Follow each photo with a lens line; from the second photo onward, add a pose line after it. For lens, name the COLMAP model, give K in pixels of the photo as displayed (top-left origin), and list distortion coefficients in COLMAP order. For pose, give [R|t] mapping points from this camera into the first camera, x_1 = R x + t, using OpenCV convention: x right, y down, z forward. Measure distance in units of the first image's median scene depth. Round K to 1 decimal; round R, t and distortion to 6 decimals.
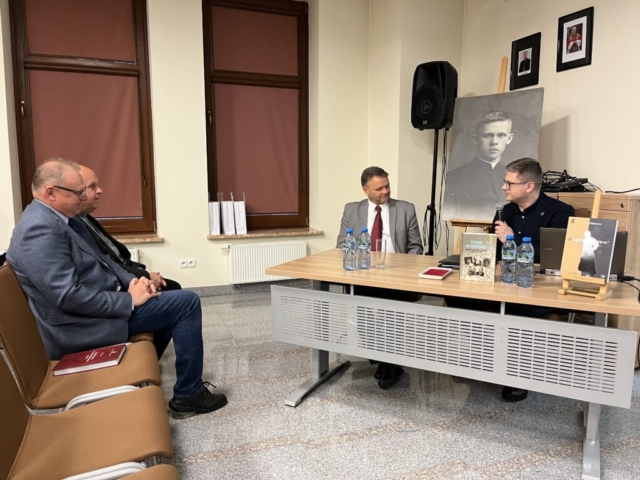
lens RADIAL K [[481.2, 0, 320.0], [0, 481.2, 240.0], [0, 0, 1]] dist [0.061578, -0.080639]
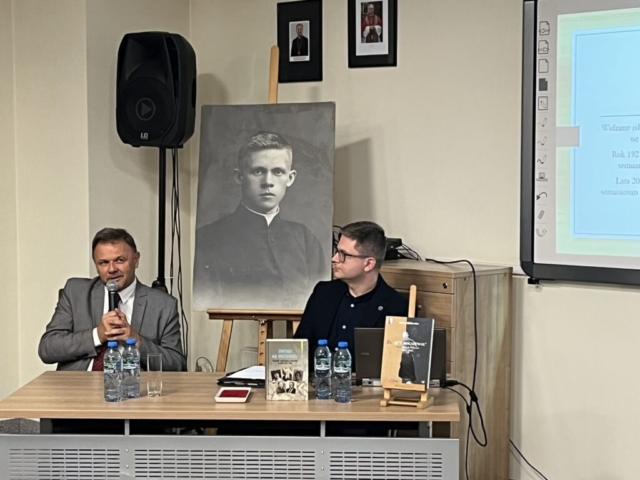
lens RADIAL K [[1403.6, 0, 320.0], [0, 1403.6, 240.0], [0, 0, 1]] dist [0.095325, 0.169803]
pose [[0.903856, -0.027726, 0.426937, -0.585301], [0.053926, 0.997322, -0.049399, -0.058276], [-0.424424, 0.067673, 0.902931, -1.083153]]
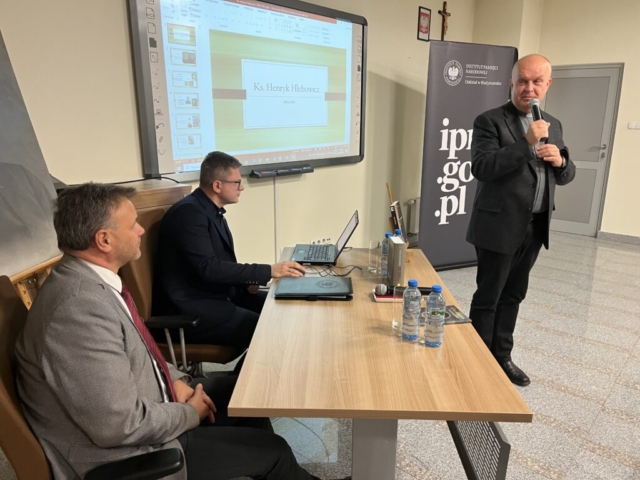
lens RADIAL K [[481.2, 0, 320.0], [0, 481.2, 240.0], [0, 0, 1]] dist [0.061578, -0.080639]
pose [[-0.468030, -0.201391, 0.860459, -0.452454], [0.138562, 0.944919, 0.296527, -0.303207], [-0.872782, 0.258010, -0.414345, 1.547336]]
